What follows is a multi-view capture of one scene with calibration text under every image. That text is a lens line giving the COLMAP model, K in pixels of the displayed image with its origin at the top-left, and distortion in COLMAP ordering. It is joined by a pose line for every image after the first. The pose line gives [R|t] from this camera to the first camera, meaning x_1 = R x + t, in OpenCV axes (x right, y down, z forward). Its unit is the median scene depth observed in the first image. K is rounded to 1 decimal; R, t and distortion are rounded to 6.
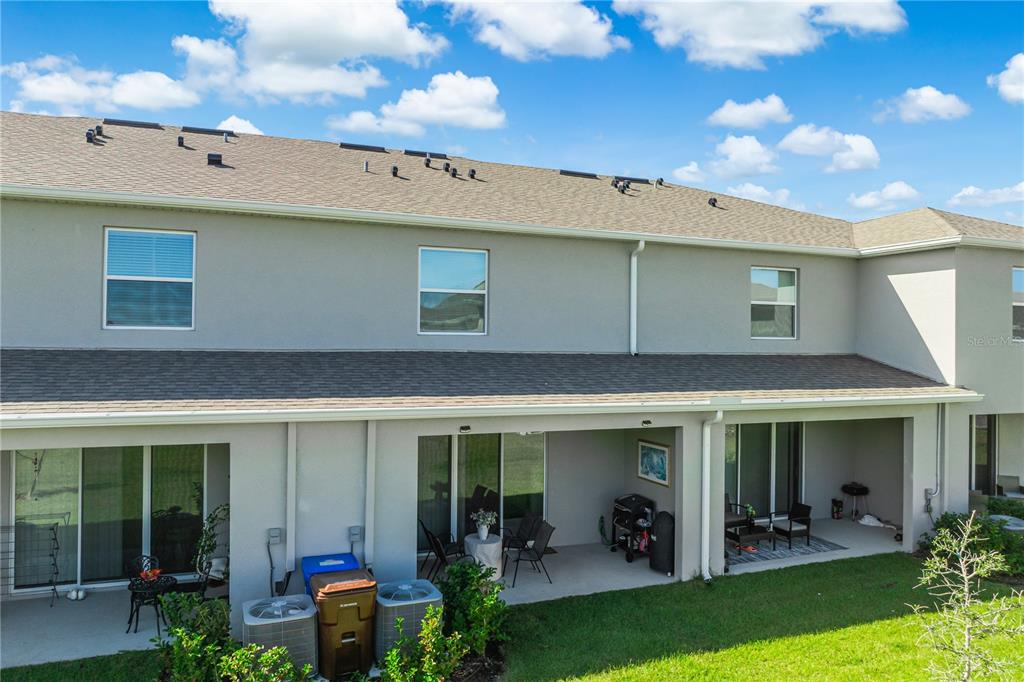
lens RADIAL K [[714.0, 0, 512.0], [0, 714.0, 341.0], [0, 0, 1]] dist [-0.014714, 0.000829]
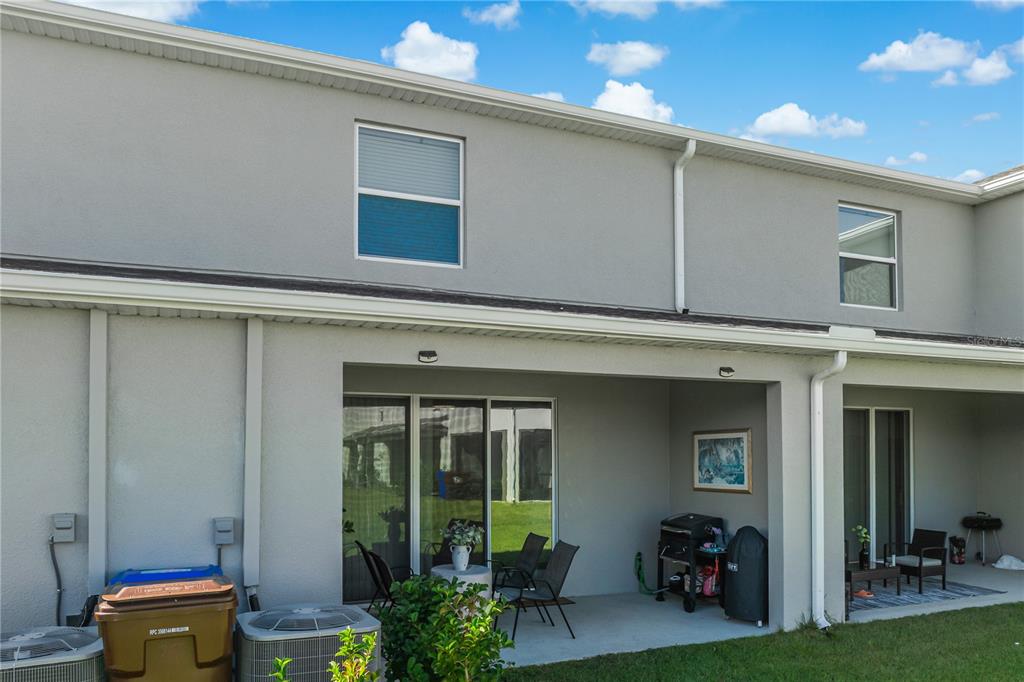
lens RADIAL K [[769.1, 0, 507.9], [0, 769.1, 436.5], [0, 0, 1]] dist [-0.062162, 0.081241]
pose [[0.999576, -0.012705, 0.026216, -0.015389], [0.013056, 0.999827, -0.013250, 0.167553], [-0.026043, 0.013587, 0.999568, 0.330798]]
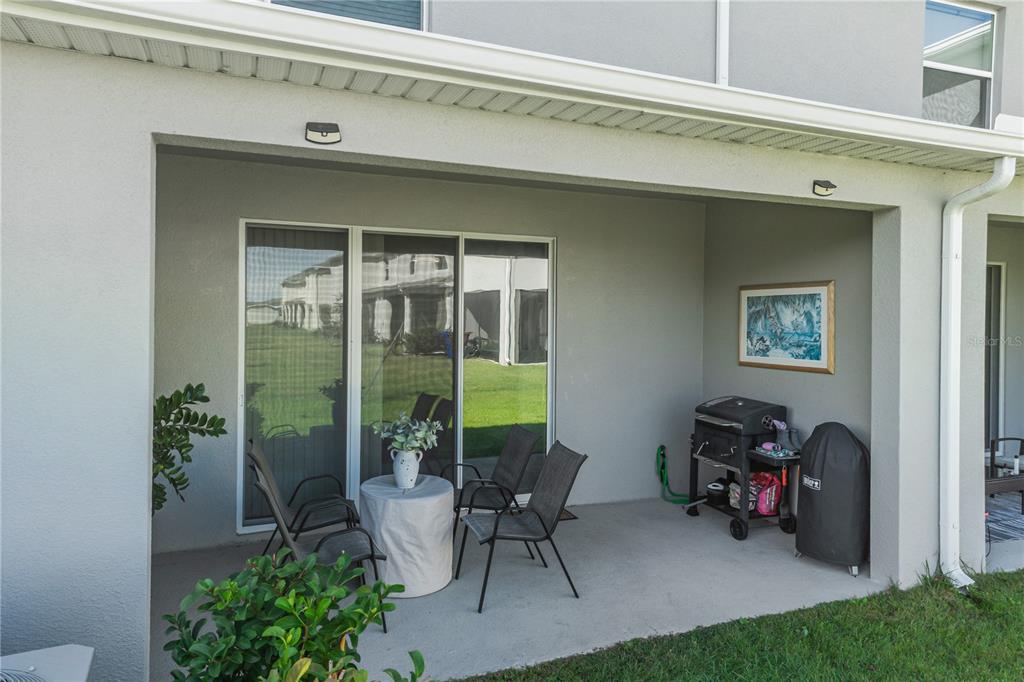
lens RADIAL K [[705.5, 0, 511.9], [0, 705.5, 316.4], [0, 0, 1]] dist [0.028743, 0.002248]
pose [[0.999642, 0.000041, 0.026758, 0.008061], [-0.000367, 0.999925, 0.012202, 0.171293], [-0.026755, -0.012207, 0.999567, 0.582281]]
